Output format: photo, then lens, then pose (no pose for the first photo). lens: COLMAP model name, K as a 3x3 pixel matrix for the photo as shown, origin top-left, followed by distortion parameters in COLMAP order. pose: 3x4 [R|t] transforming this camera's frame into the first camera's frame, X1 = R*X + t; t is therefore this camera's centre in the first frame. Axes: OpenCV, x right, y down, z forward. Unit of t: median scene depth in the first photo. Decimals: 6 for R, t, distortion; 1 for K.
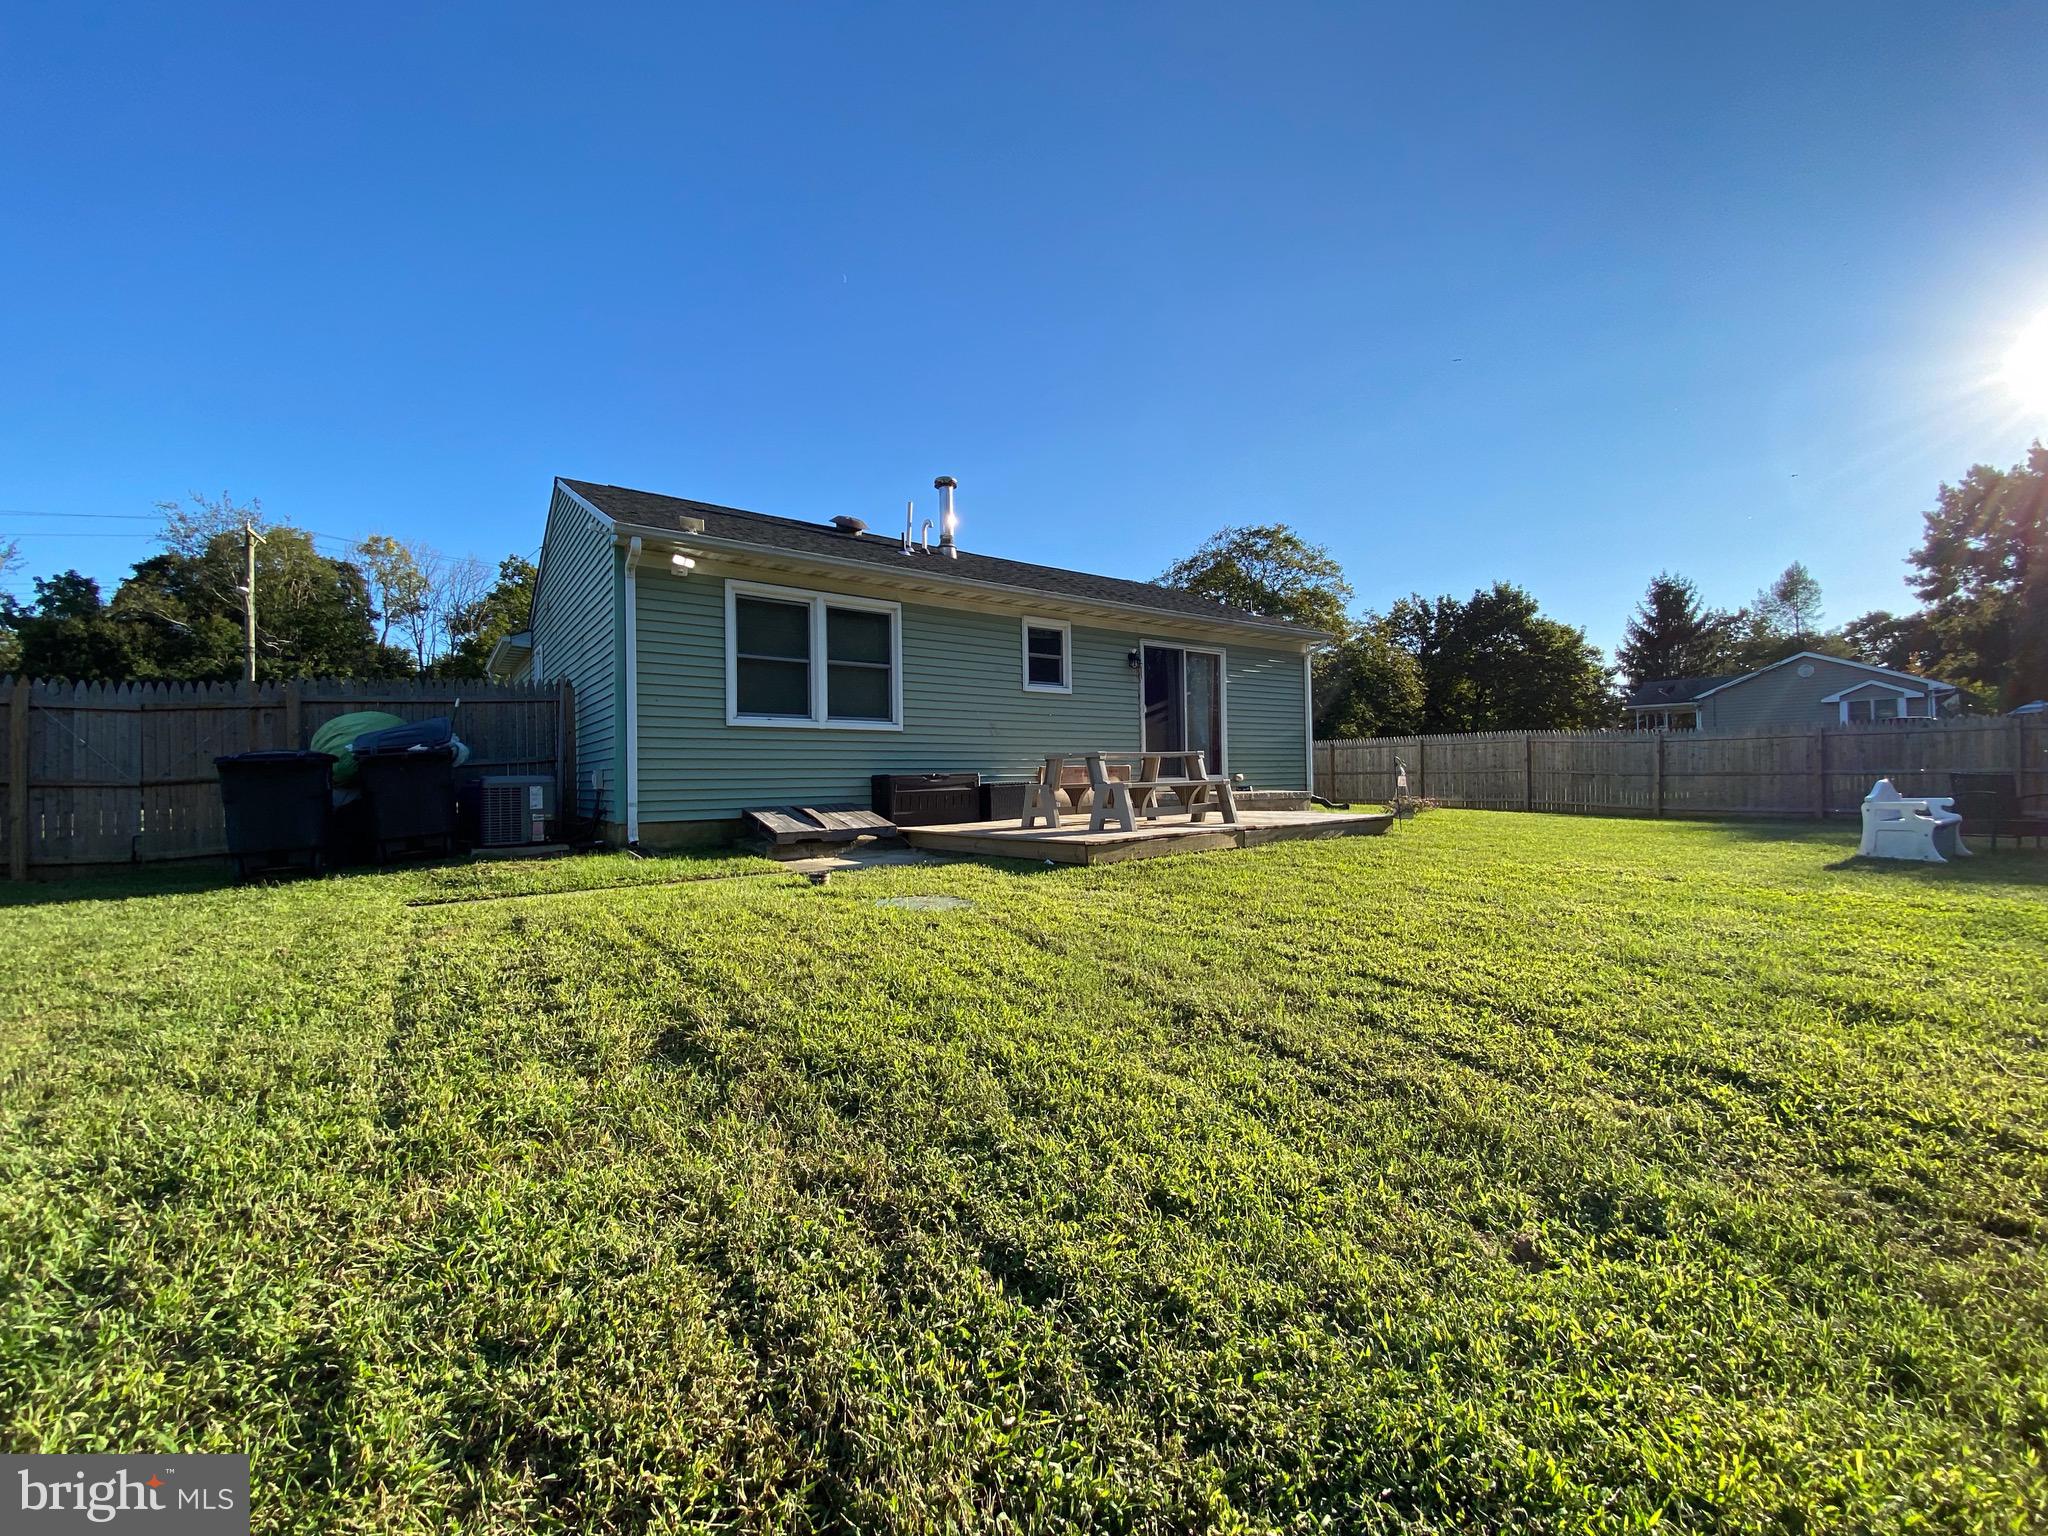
lens RADIAL K [[808.0, 0, 1016.0], [0, 808.0, 776.6], [0, 0, 1]] dist [0.030081, -0.020453]
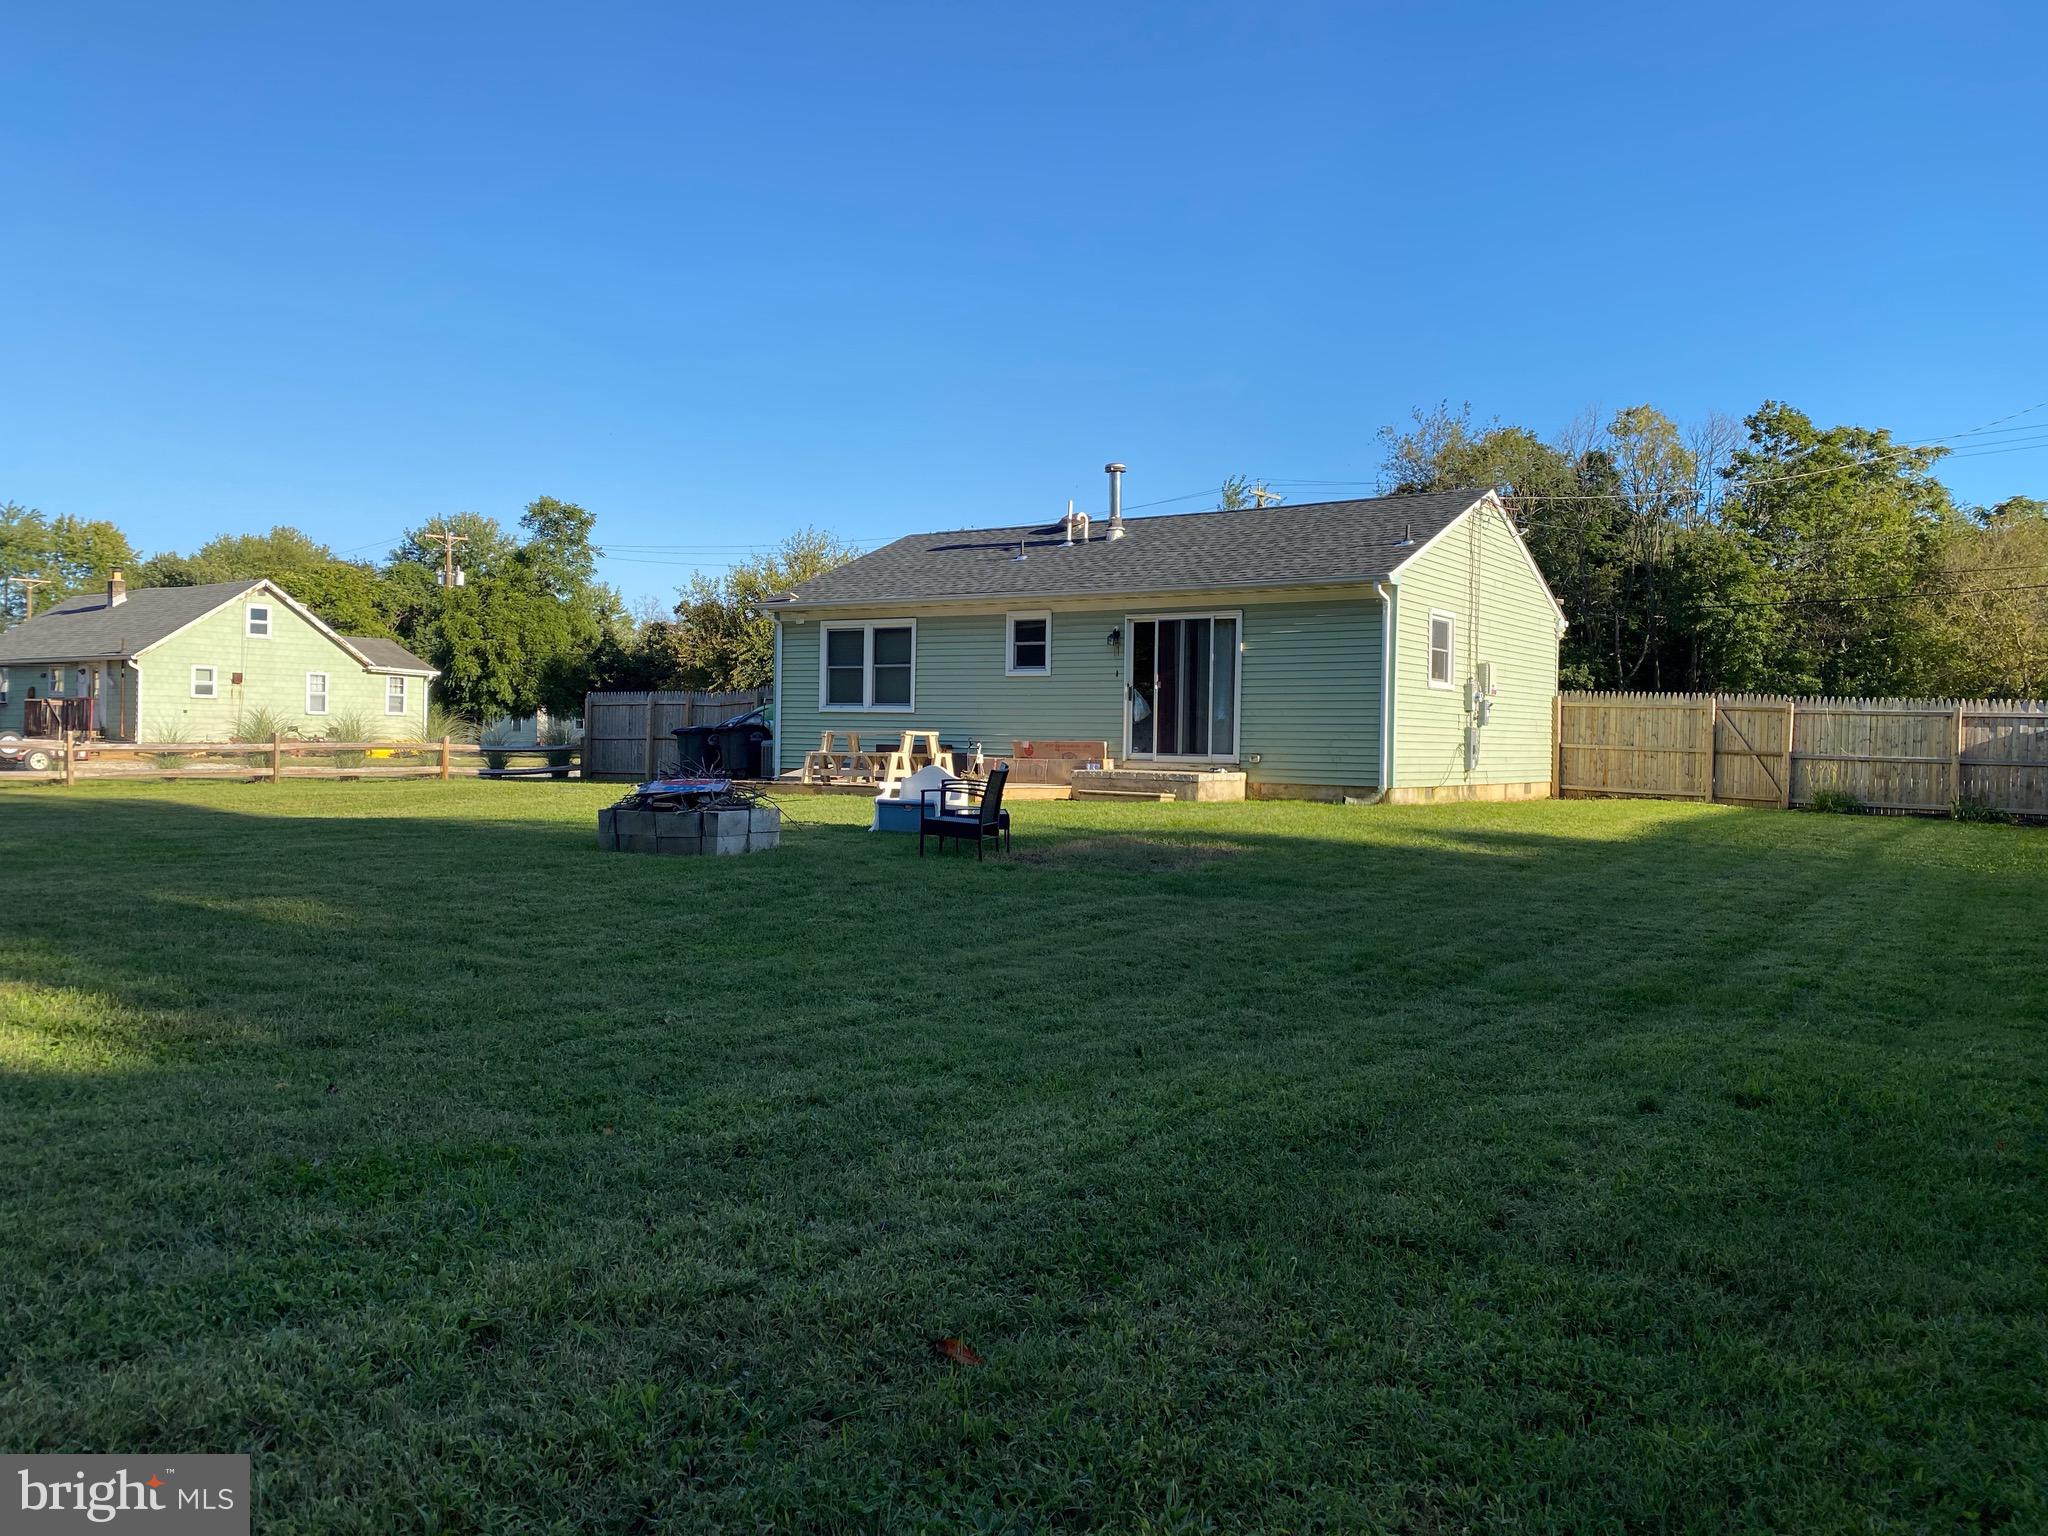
lens RADIAL K [[1564.3, 0, 1007.9], [0, 1564.3, 754.9], [0, 0, 1]] dist [0.038248, -0.019923]
pose [[0.345127, 0.024003, -0.938249, 2.377486], [-0.020886, 0.999622, 0.017891, -0.035976], [0.938324, 0.013421, 0.345498, 0.243842]]
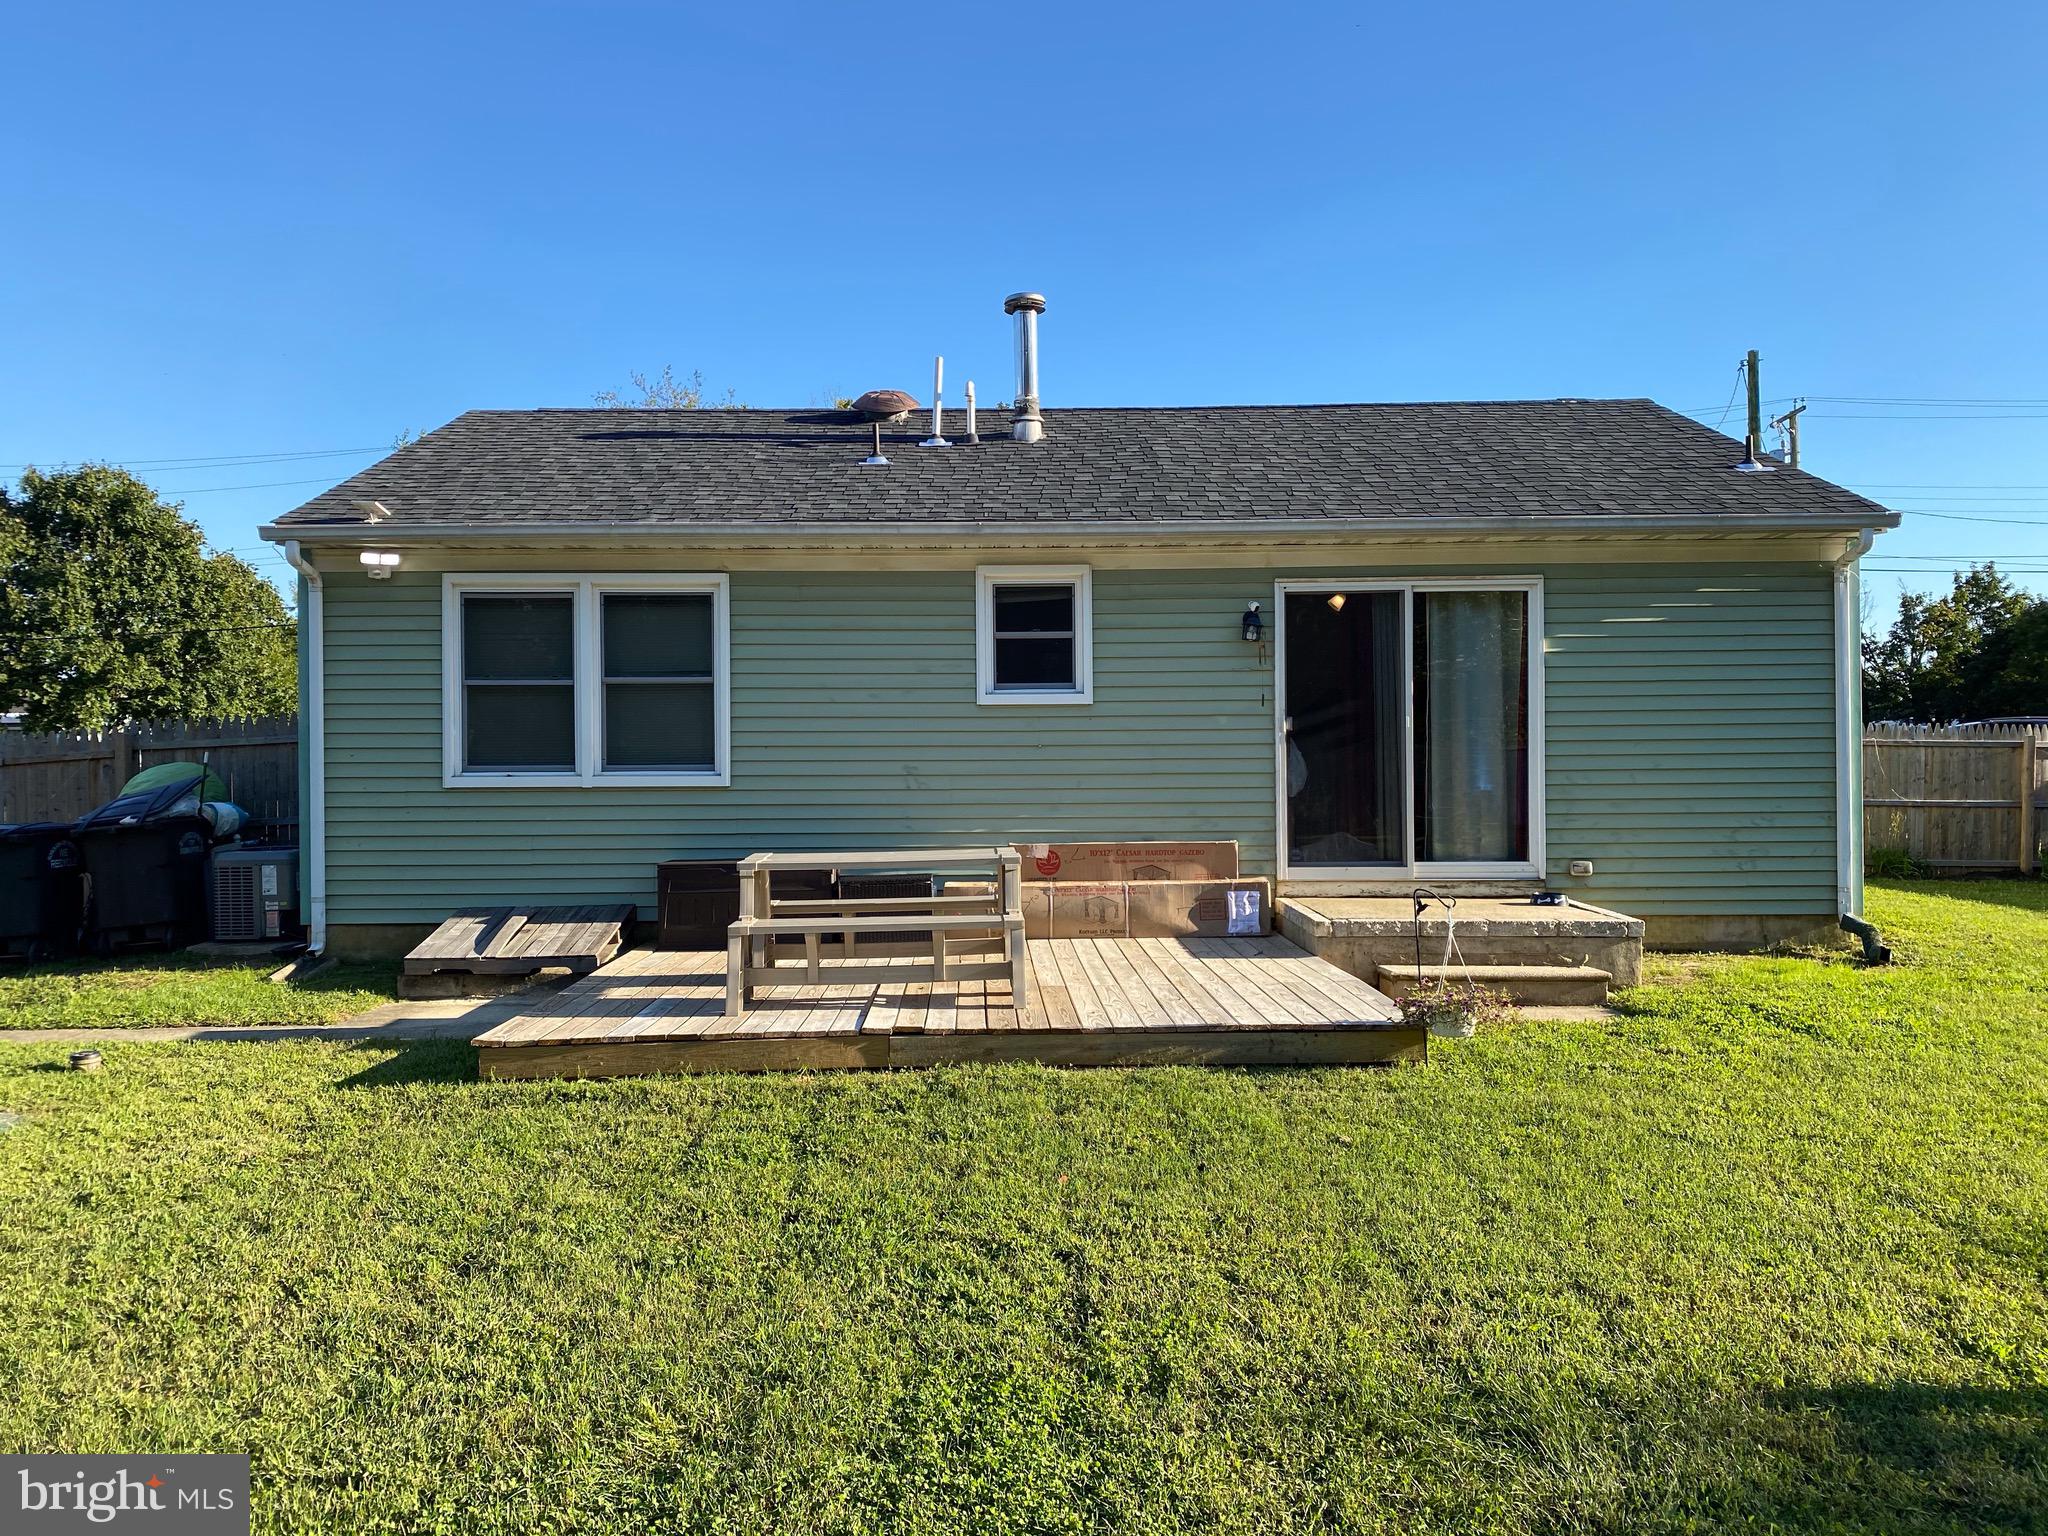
lens RADIAL K [[1564.3, 0, 1007.9], [0, 1564.3, 754.9], [0, 0, 1]] dist [0.038248, -0.019923]
pose [[0.808357, 0.008845, -0.588626, 0.714524], [-0.001887, 0.999921, 0.012434, -0.094663], [0.588689, -0.008940, 0.808310, 0.180547]]
